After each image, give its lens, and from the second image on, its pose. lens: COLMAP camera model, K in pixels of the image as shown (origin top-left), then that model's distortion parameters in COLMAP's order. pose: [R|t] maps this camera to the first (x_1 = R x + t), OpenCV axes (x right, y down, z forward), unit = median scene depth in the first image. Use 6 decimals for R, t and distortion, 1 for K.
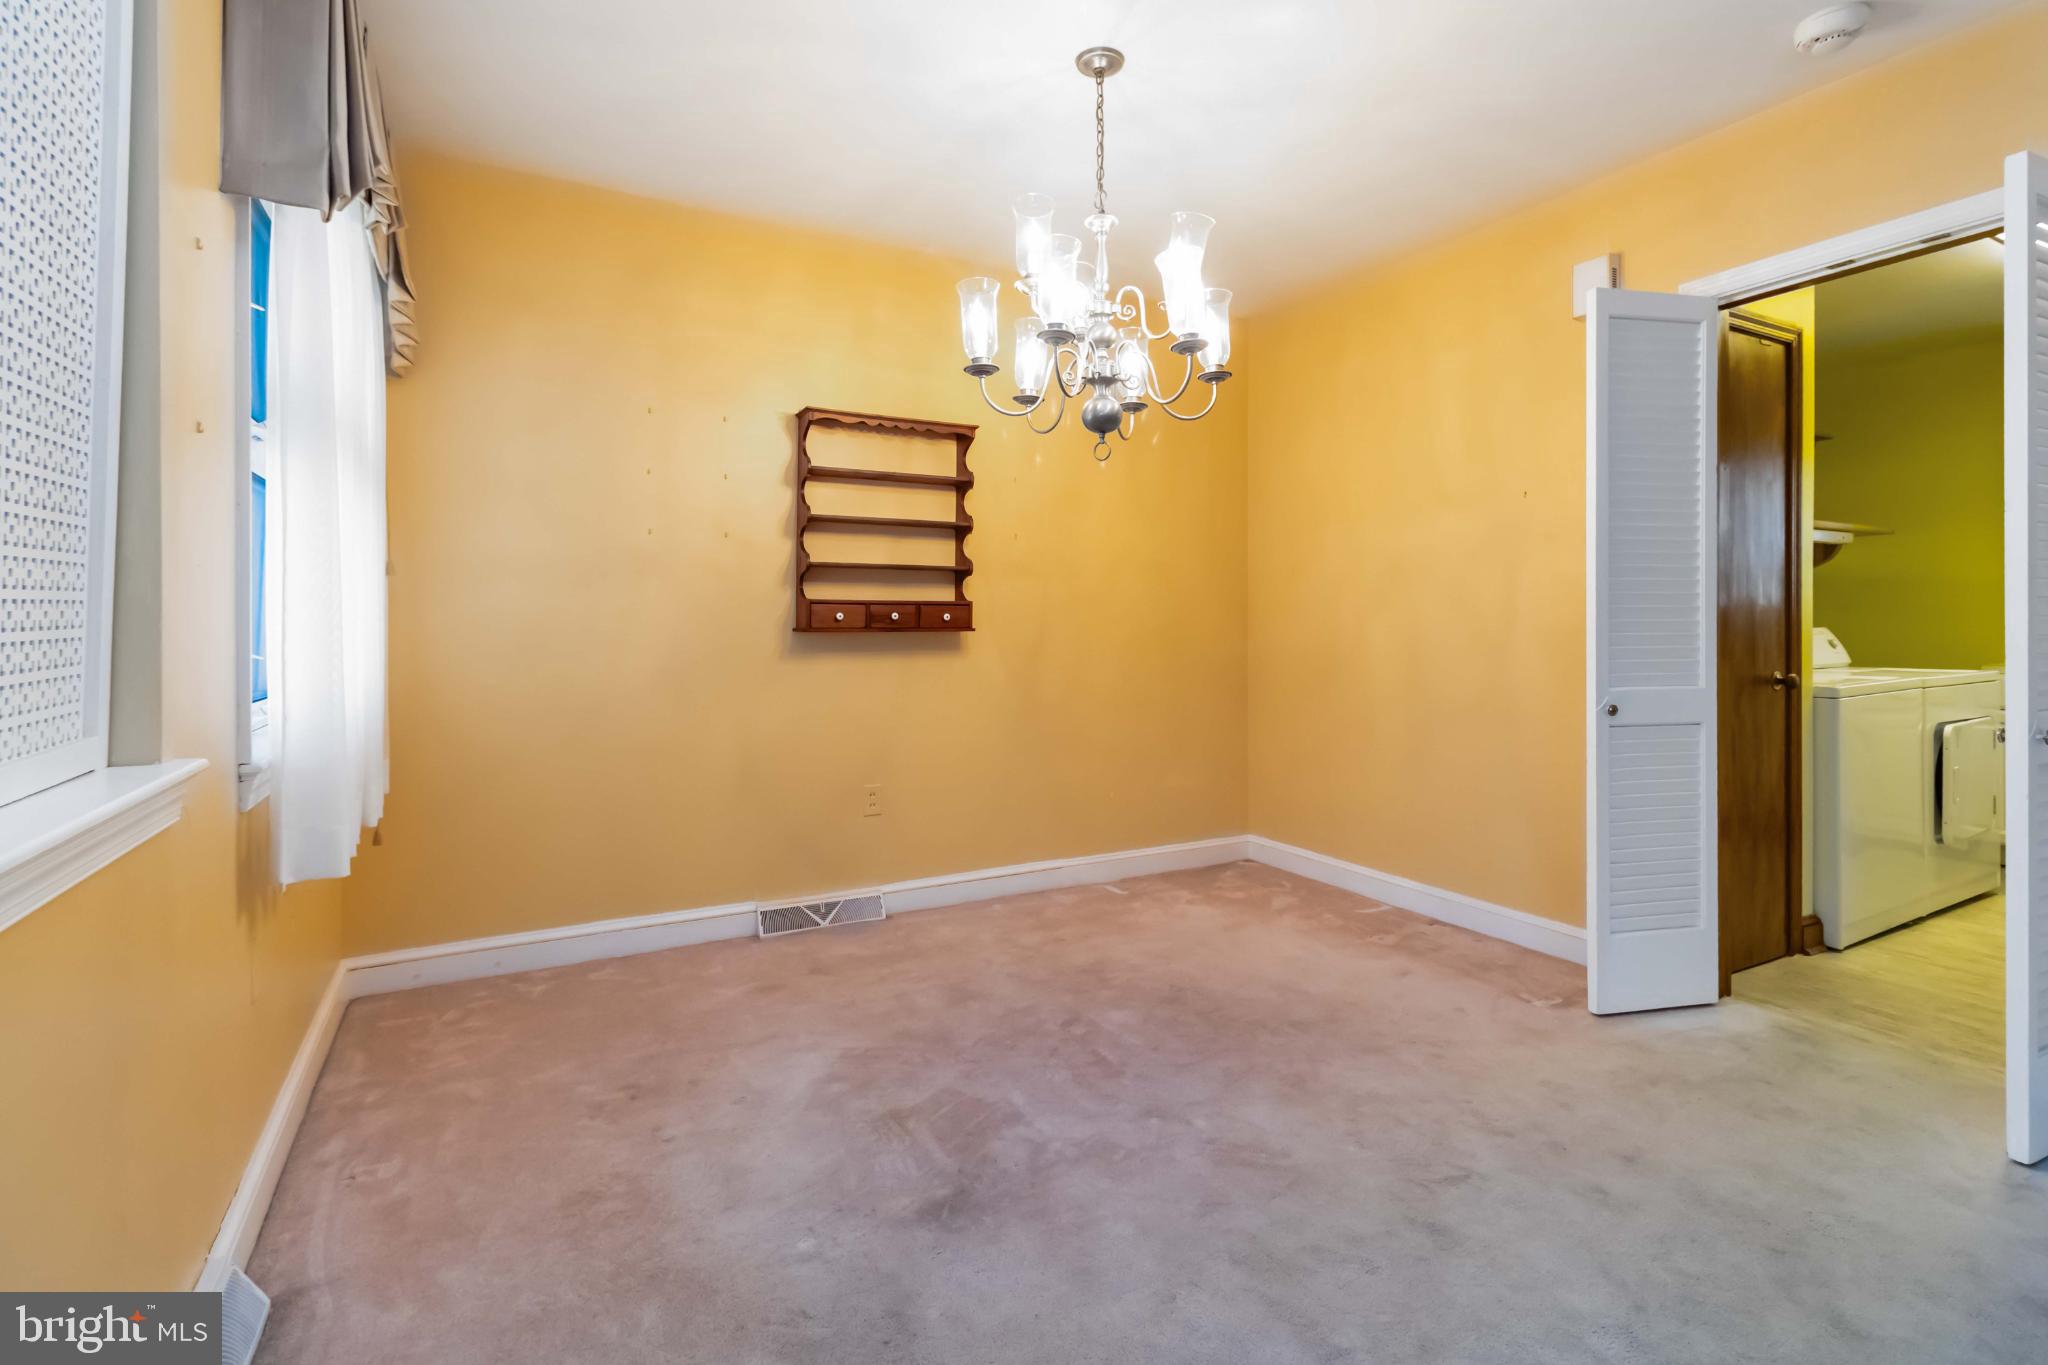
lens RADIAL K [[966.5, 0, 1032.4], [0, 966.5, 614.4], [0, 0, 1]] dist [-0.011379, 0.000046]
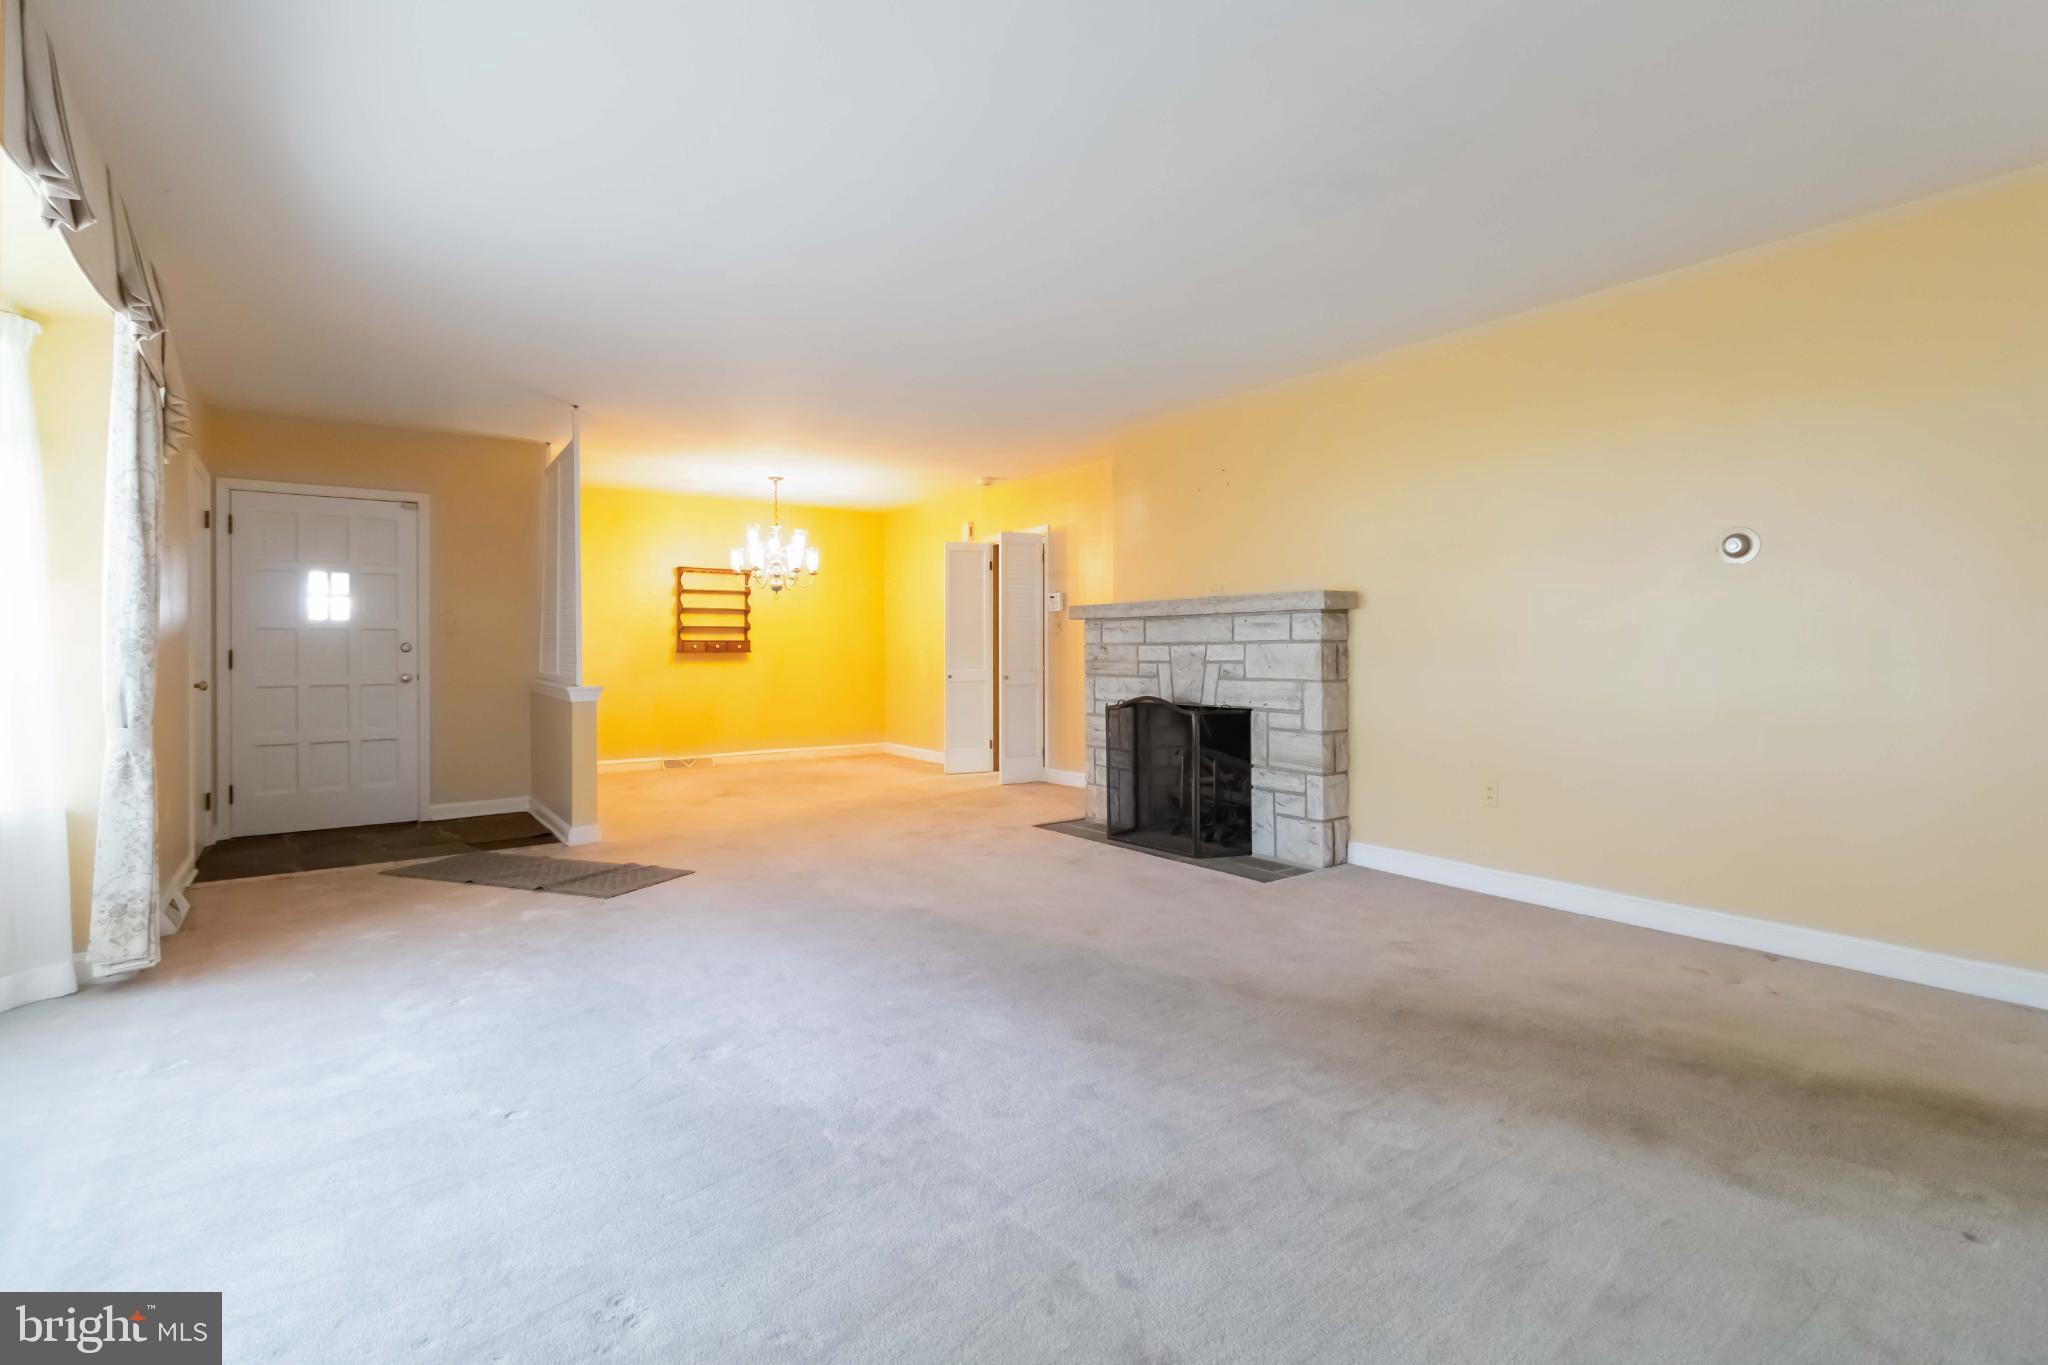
lens RADIAL K [[943.4, 0, 1038.1], [0, 943.4, 655.8], [0, 0, 1]] dist [0.001462, 0.000611]
pose [[0.989298, -0.000563, 0.145906, 0.339279], [-0.001428, 0.999907, 0.013546, -0.008823], [-0.145900, -0.013609, 0.989206, -1.625982]]
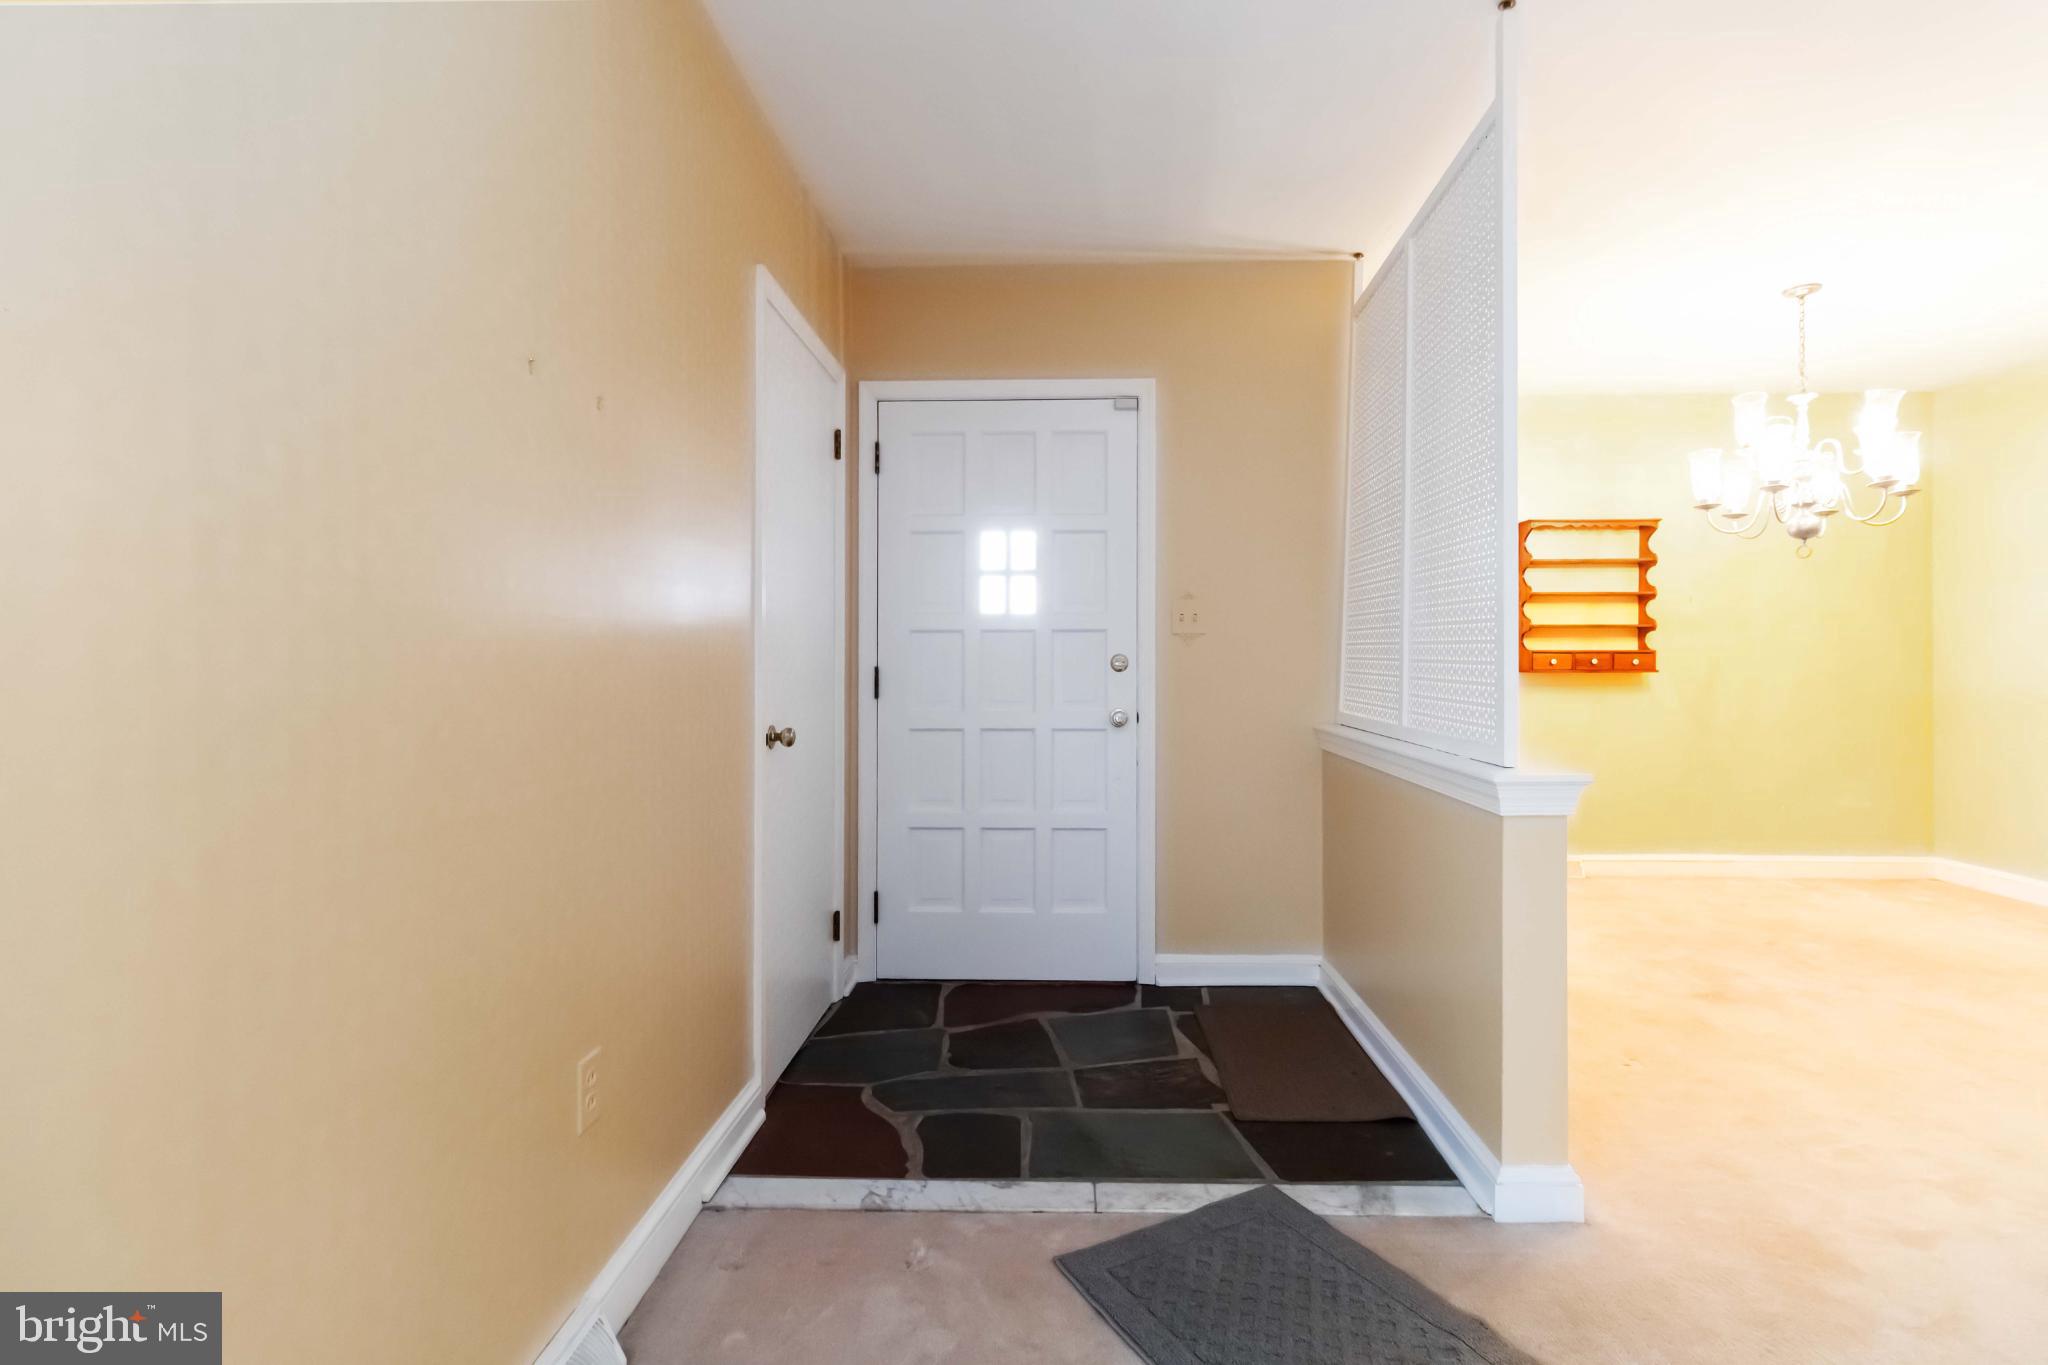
lens RADIAL K [[943.4, 0, 1038.1], [0, 943.4, 655.8], [0, 0, 1]] dist [0.001462, 0.000611]
pose [[0.860629, -0.002735, -0.509225, -0.142755], [0.001384, 0.999994, -0.003032, -0.003177], [0.509230, 0.001905, 0.860628, -0.601333]]
